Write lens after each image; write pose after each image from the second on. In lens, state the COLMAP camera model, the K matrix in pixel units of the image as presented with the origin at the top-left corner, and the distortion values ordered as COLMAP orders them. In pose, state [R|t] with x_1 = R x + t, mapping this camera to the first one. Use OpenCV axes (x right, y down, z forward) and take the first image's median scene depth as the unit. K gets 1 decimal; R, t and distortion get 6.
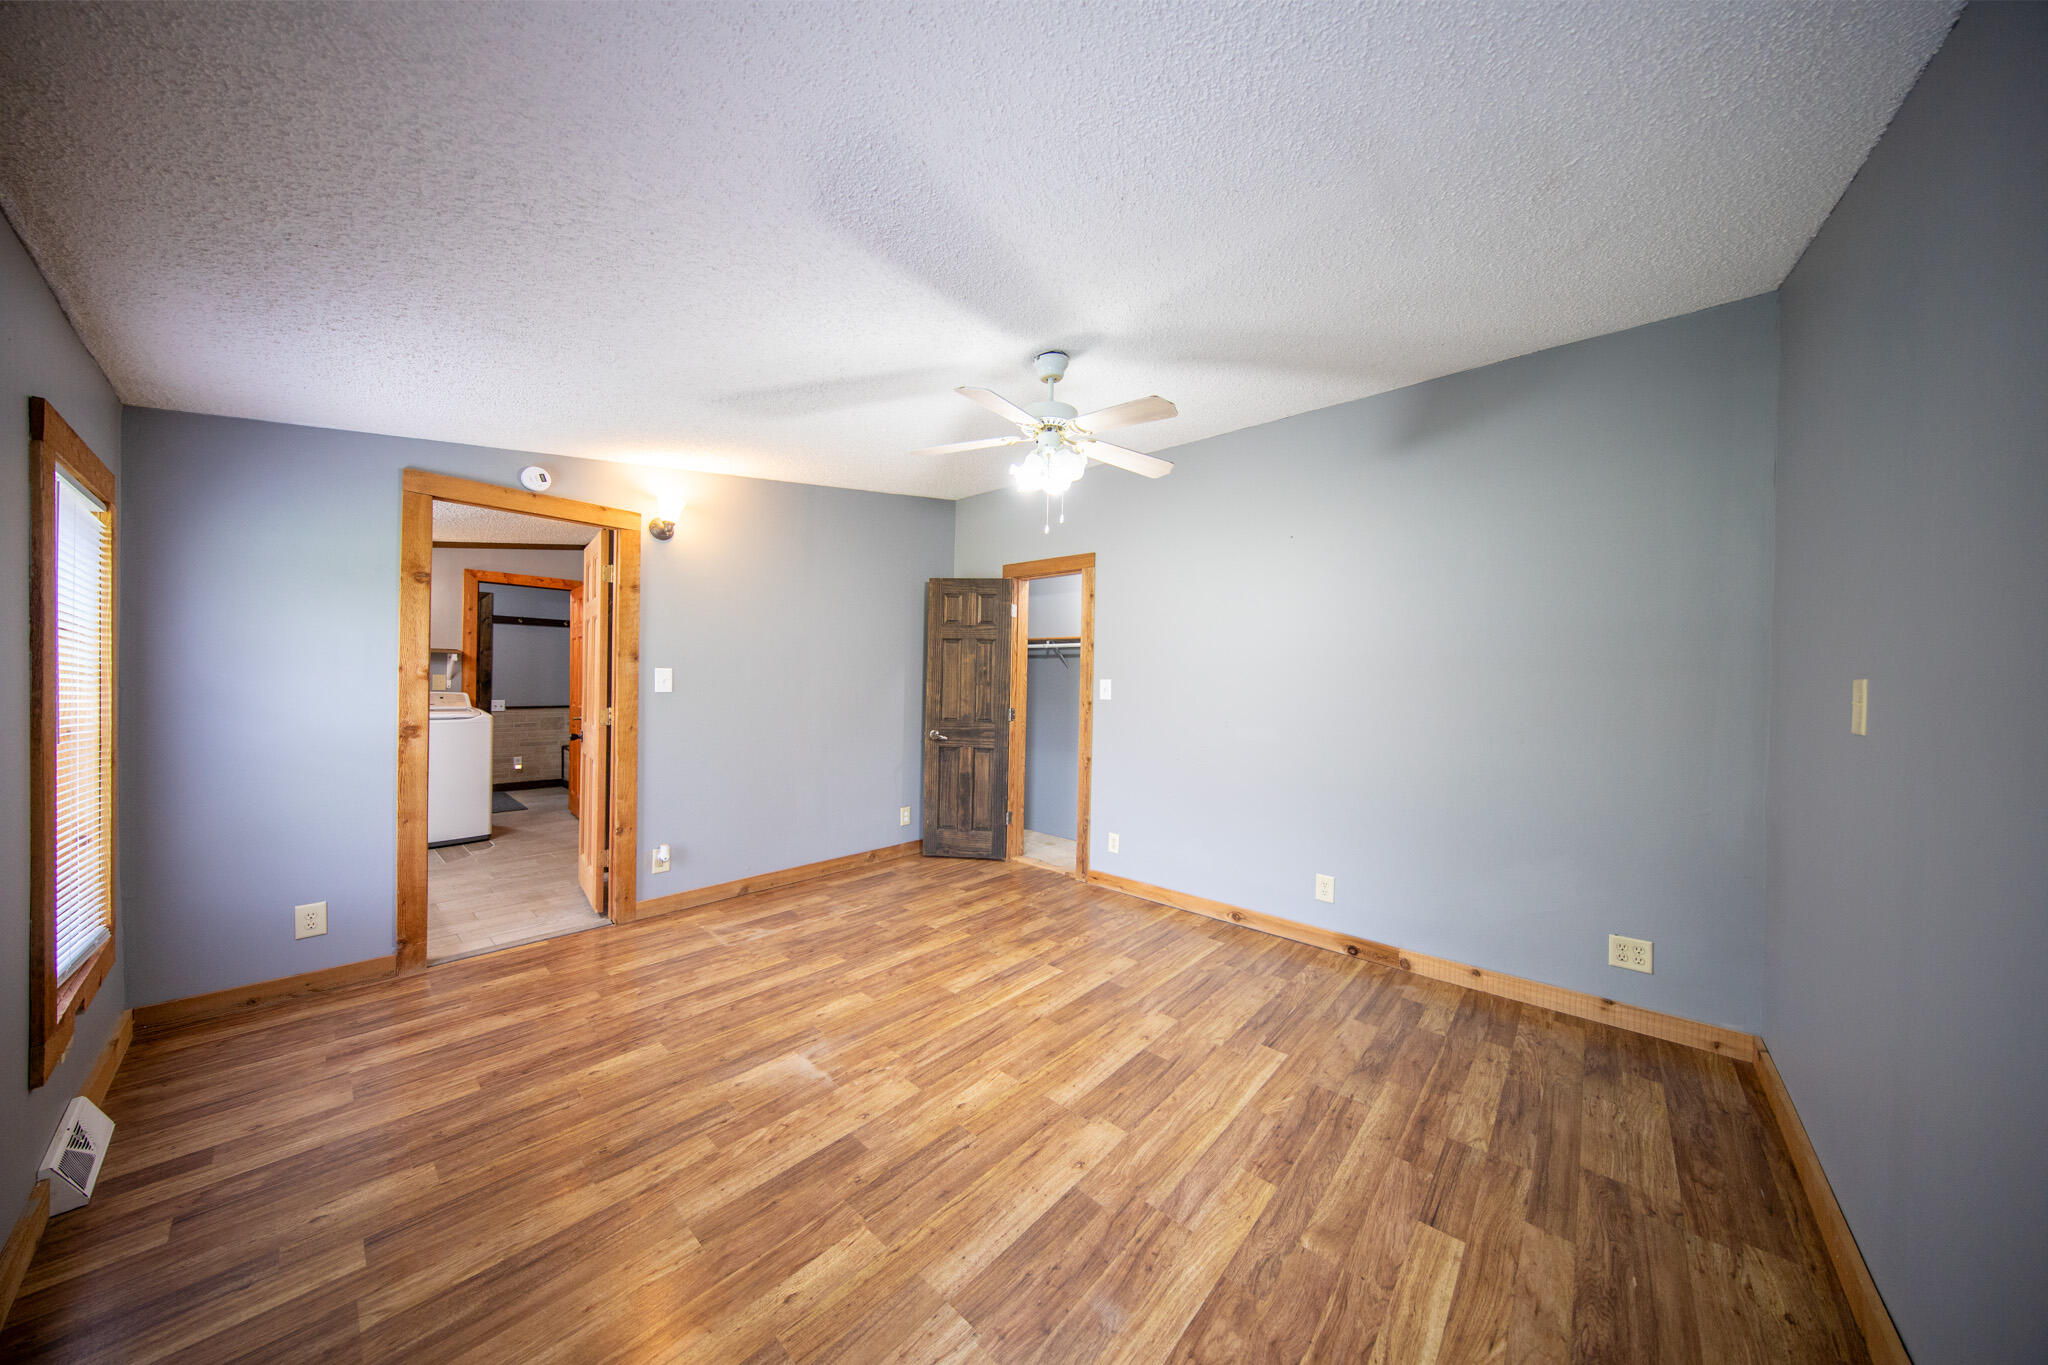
lens RADIAL K [[642.7, 0, 1024.3], [0, 642.7, 685.3], [0, 0, 1]] dist [0.006166, -0.004418]
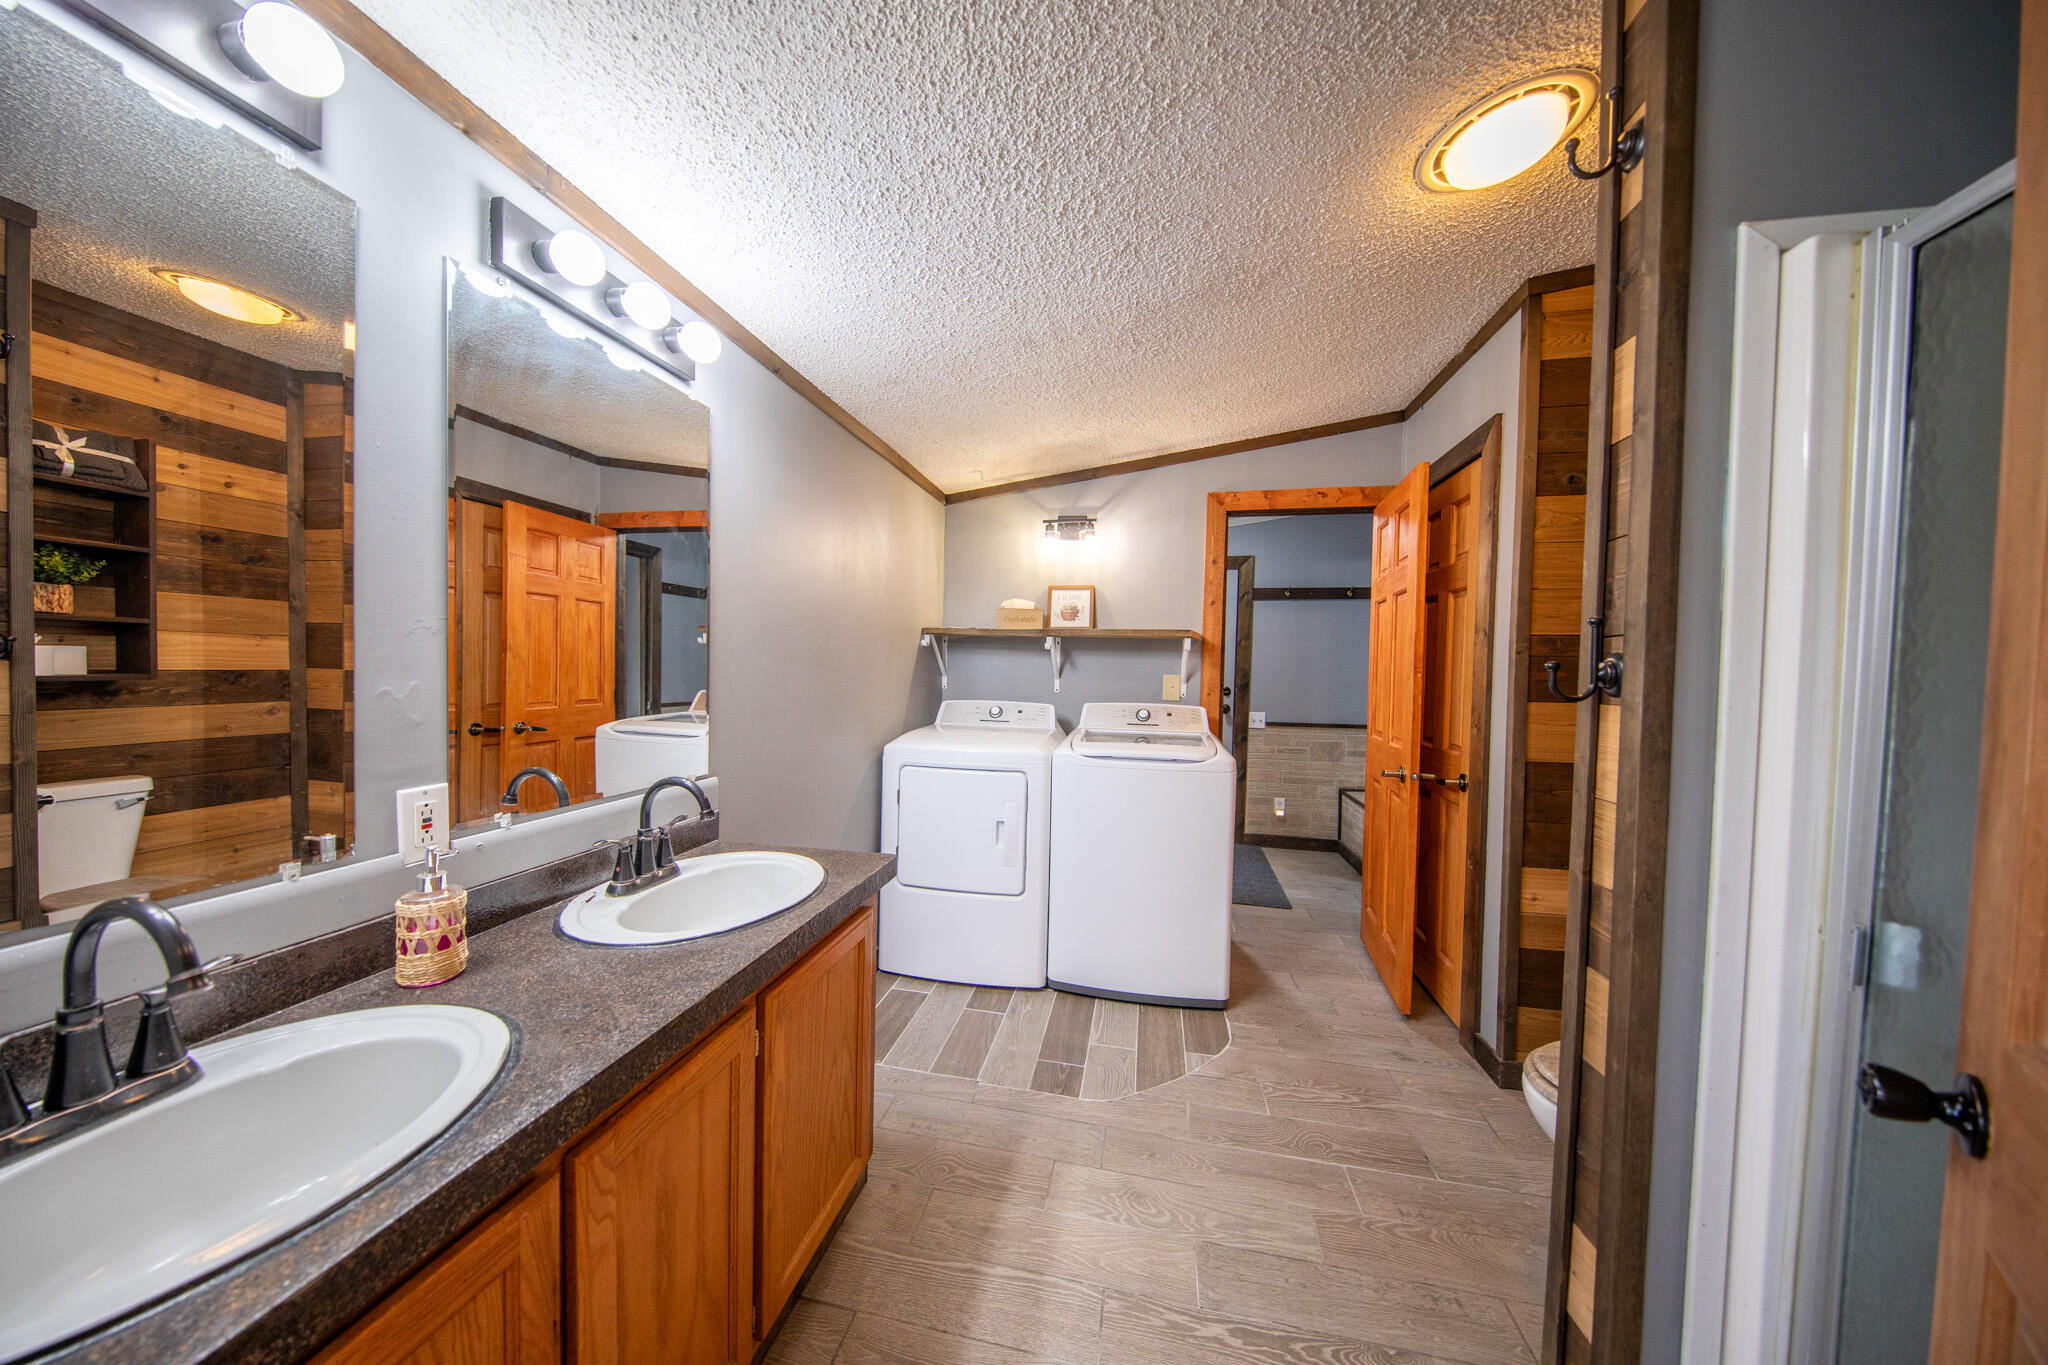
lens RADIAL K [[642.7, 0, 1024.3], [0, 642.7, 685.3], [0, 0, 1]] dist [0.006166, -0.004418]
pose [[0.496675, 0.015493, -0.867798, -0.435224], [-0.019200, 0.999792, 0.006860, -0.007670], [0.867724, 0.013255, 0.496869, 0.558077]]
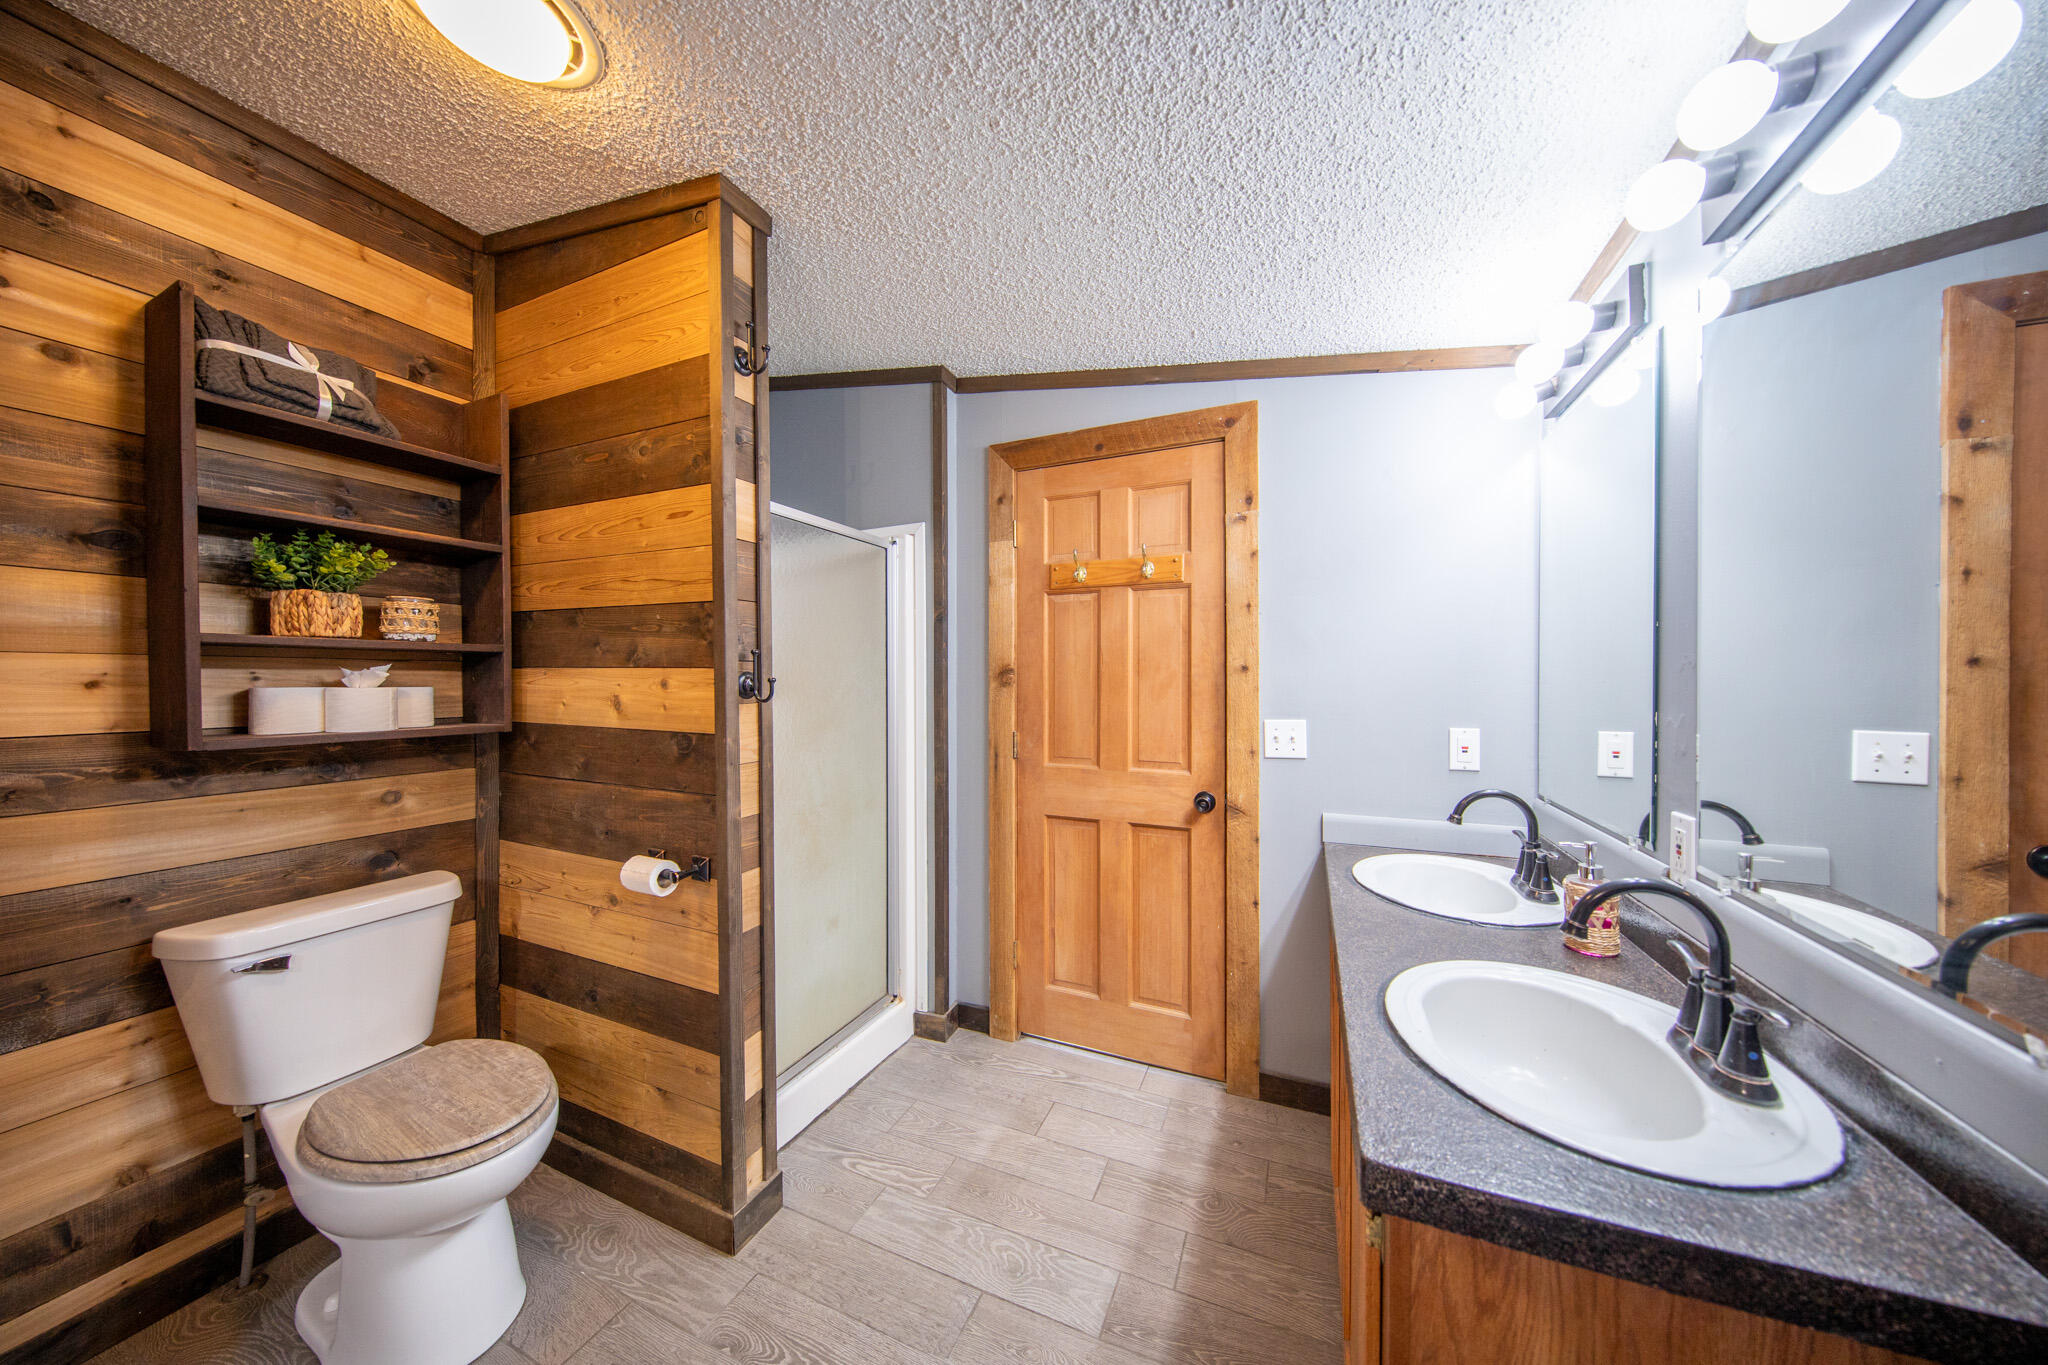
lens RADIAL K [[642.7, 0, 1024.3], [0, 642.7, 685.3], [0, 0, 1]] dist [0.006166, -0.004418]
pose [[-0.301844, -0.024868, 0.953033, -0.746108], [0.008792, 0.999545, 0.028867, -0.017536], [-0.953317, 0.017093, -0.301488, 0.717806]]
